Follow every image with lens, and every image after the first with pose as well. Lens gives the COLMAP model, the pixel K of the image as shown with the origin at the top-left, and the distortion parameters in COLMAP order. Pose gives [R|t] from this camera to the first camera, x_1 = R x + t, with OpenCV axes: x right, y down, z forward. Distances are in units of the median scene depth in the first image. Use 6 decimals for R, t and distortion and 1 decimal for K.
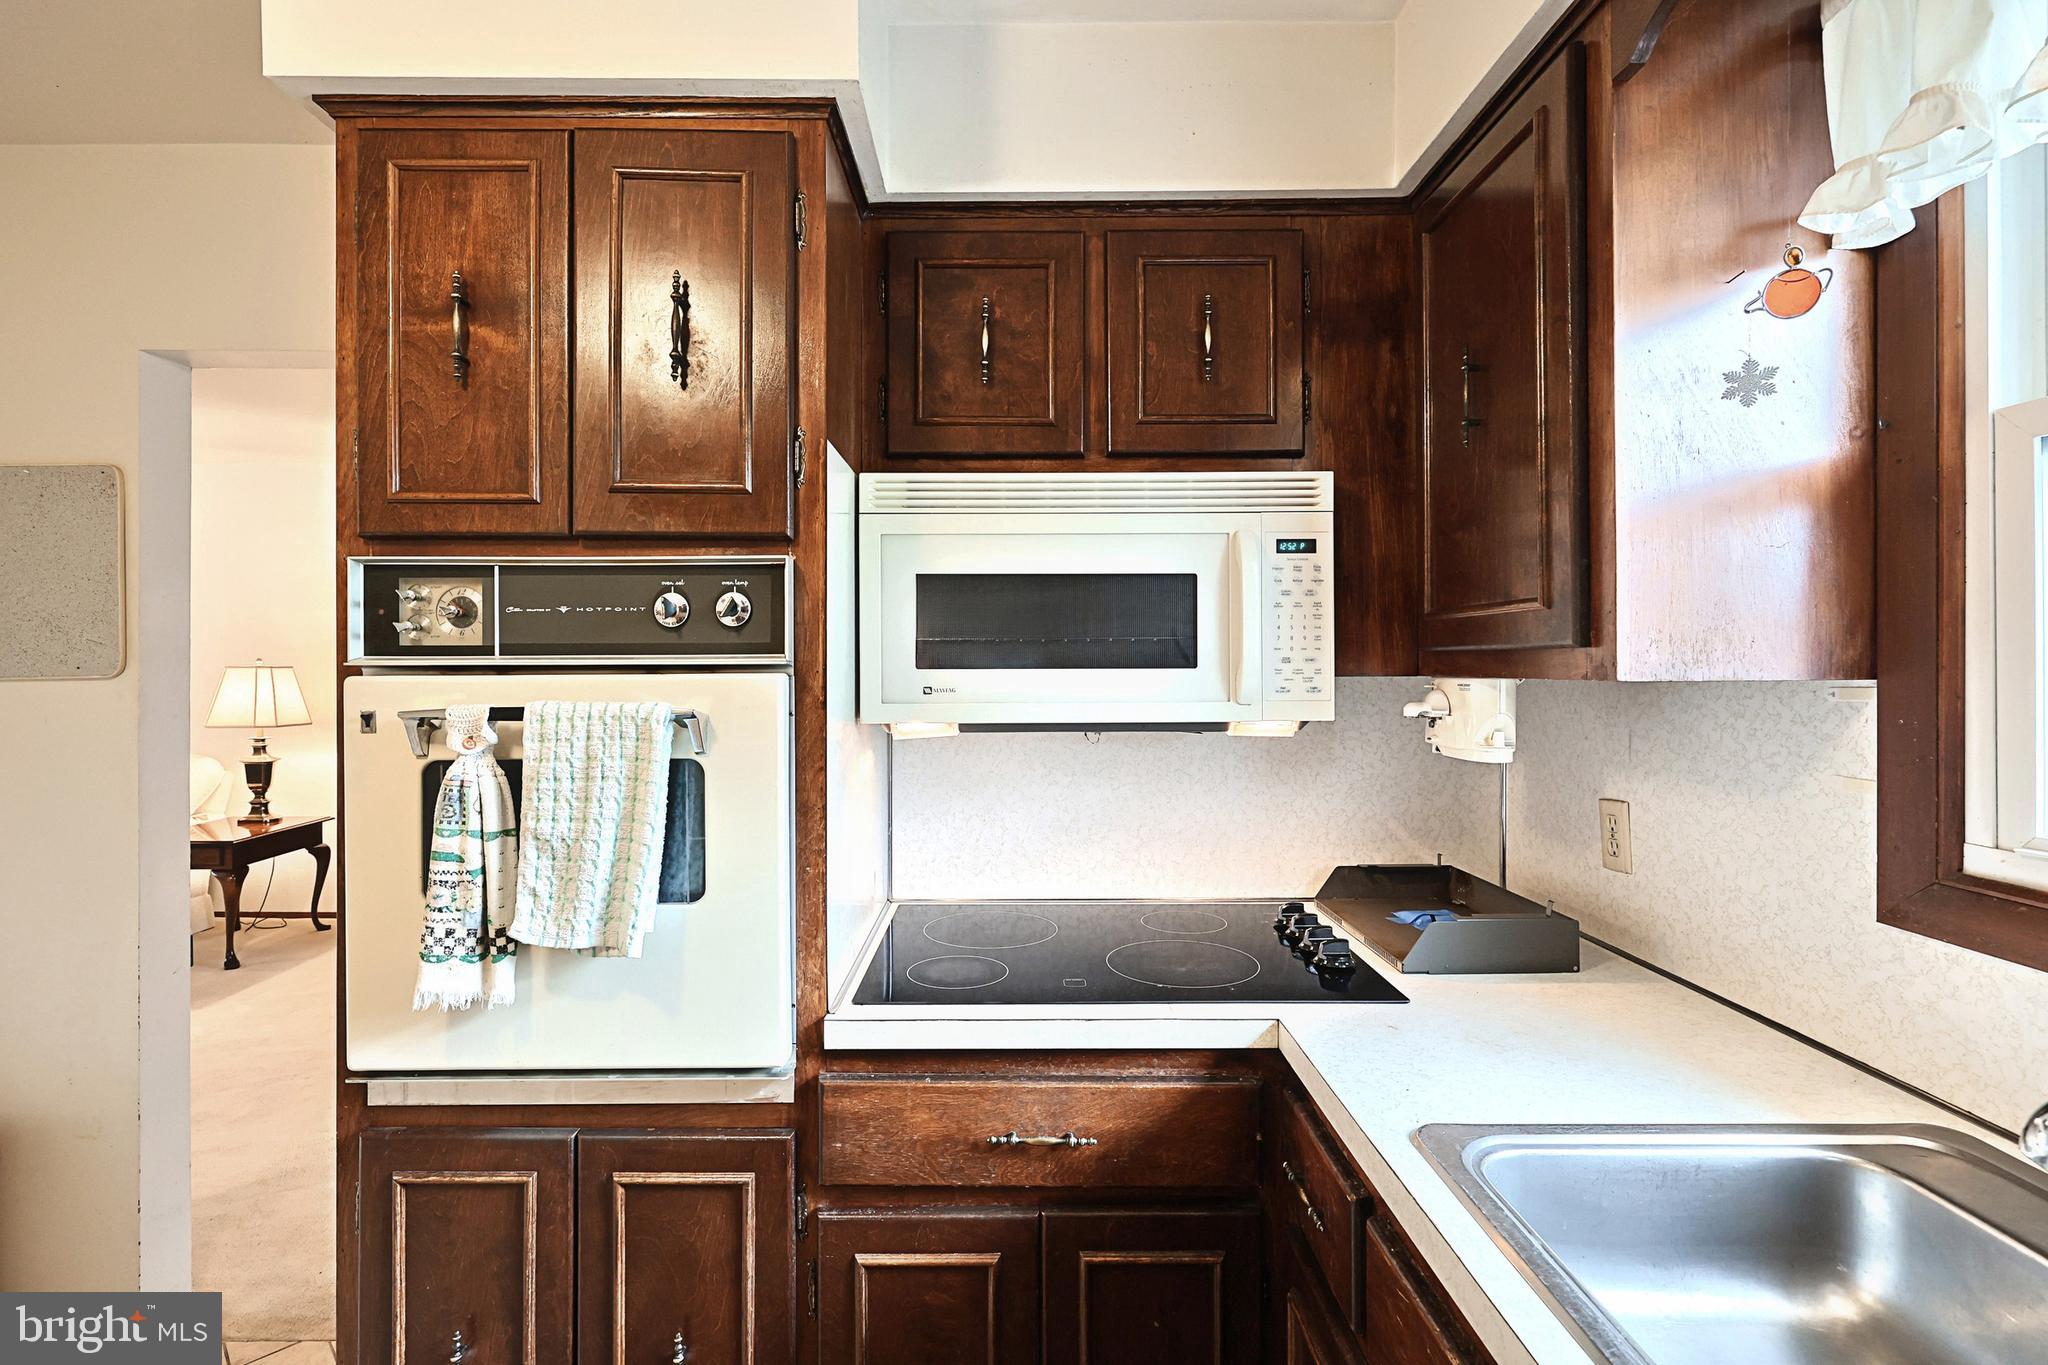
lens RADIAL K [[967.4, 0, 1022.7], [0, 967.4, 661.9], [0, 0, 1]] dist [0.000529, -0.000061]
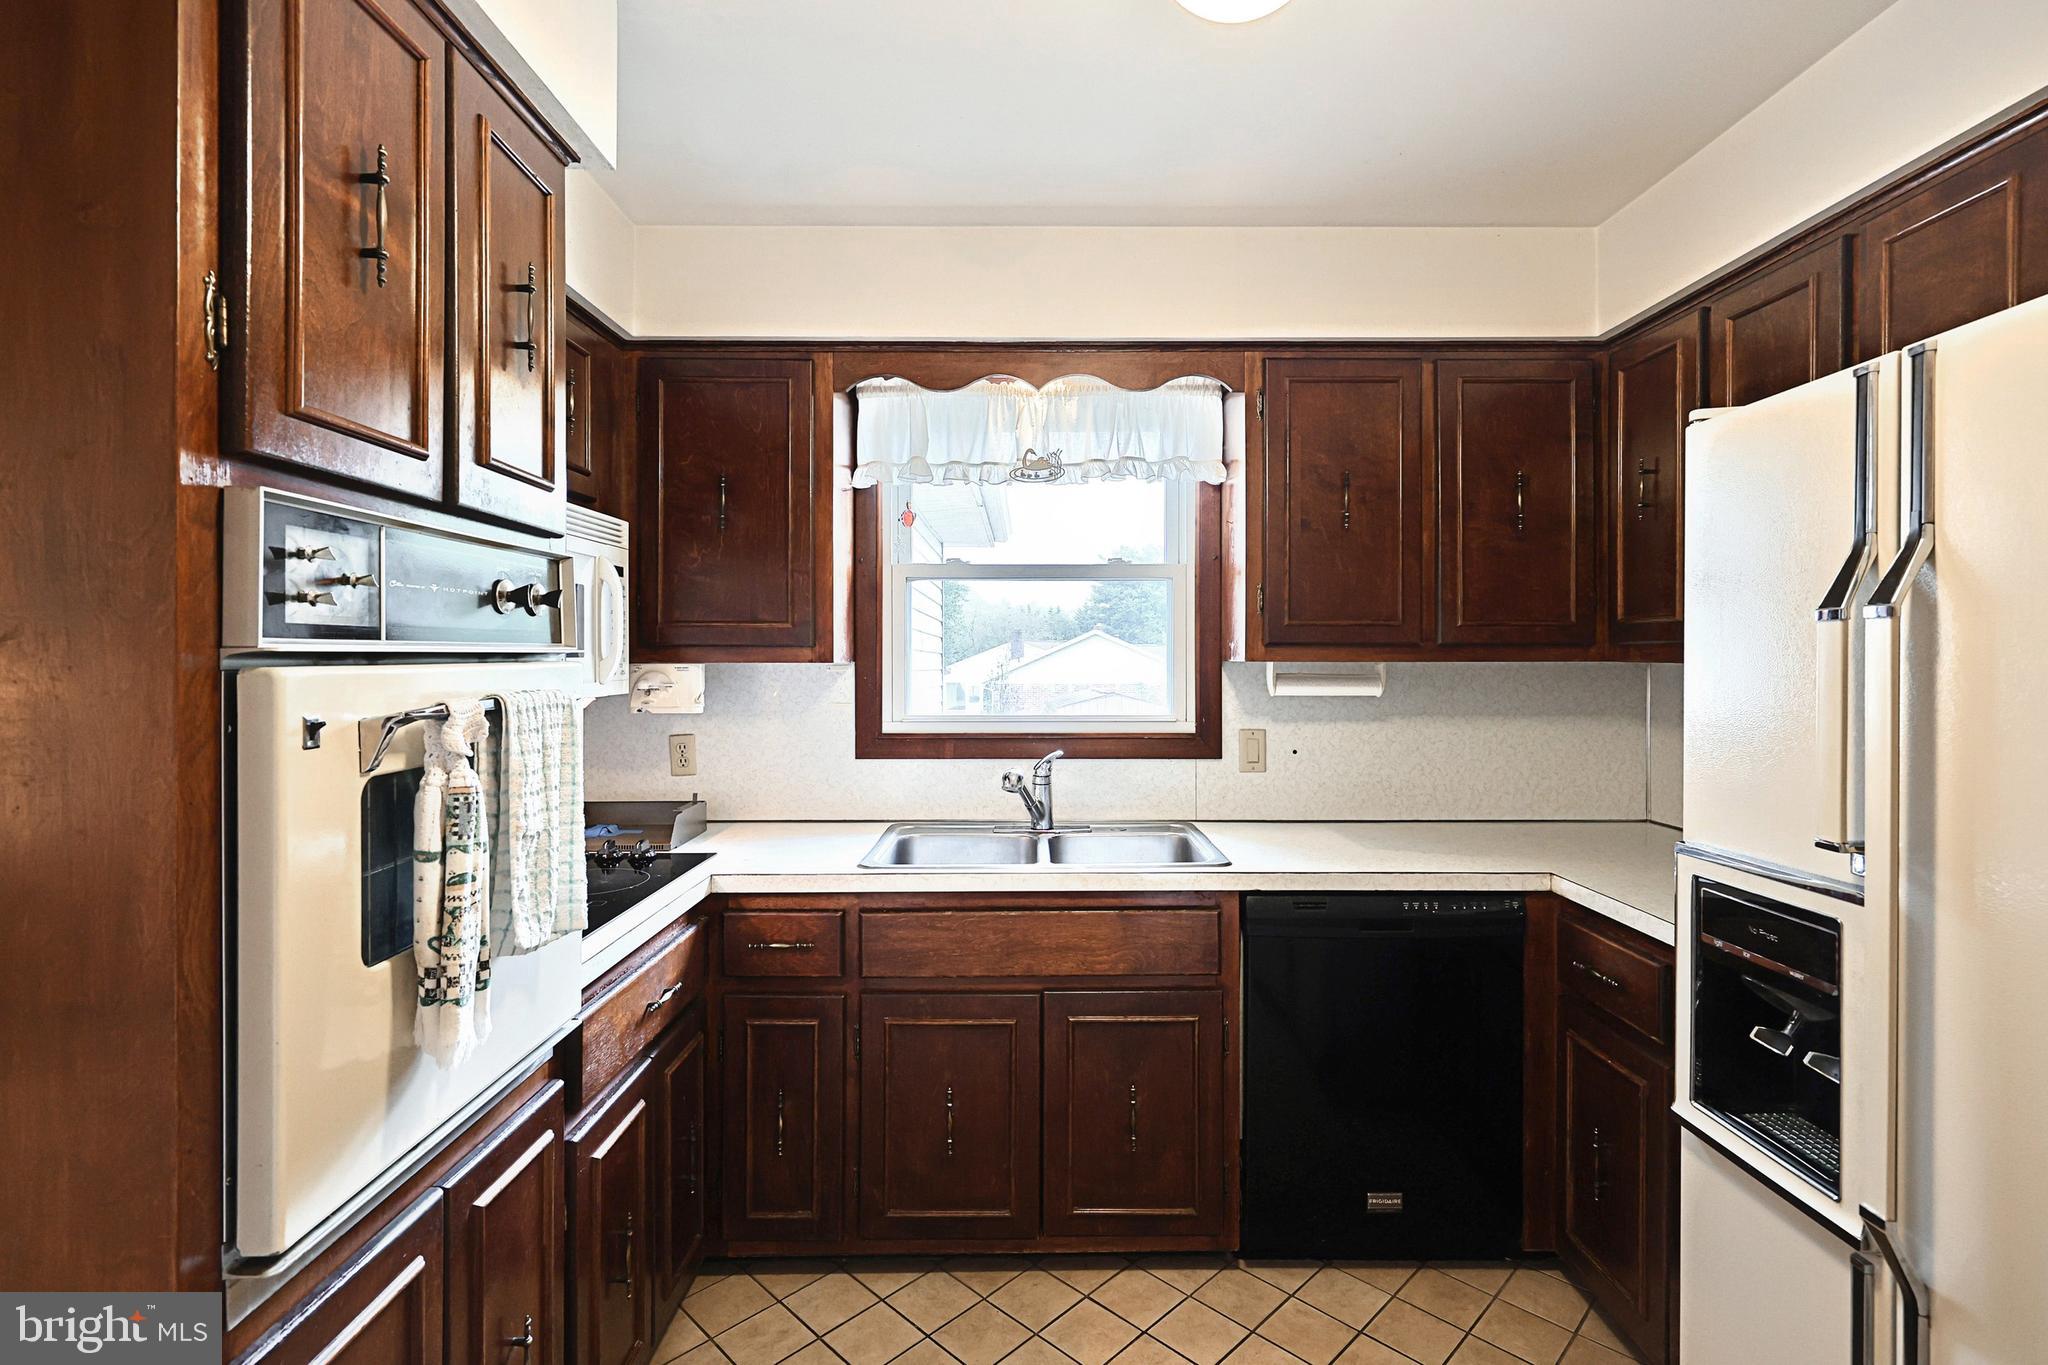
lens RADIAL K [[967.4, 0, 1022.7], [0, 967.4, 661.9], [0, 0, 1]] dist [0.000529, -0.000061]
pose [[0.005978, -0.003488, 0.999976, -1.376121], [-0.005032, 0.999981, 0.003518, 0.006666], [-0.999969, -0.005053, 0.005961, 0.477909]]
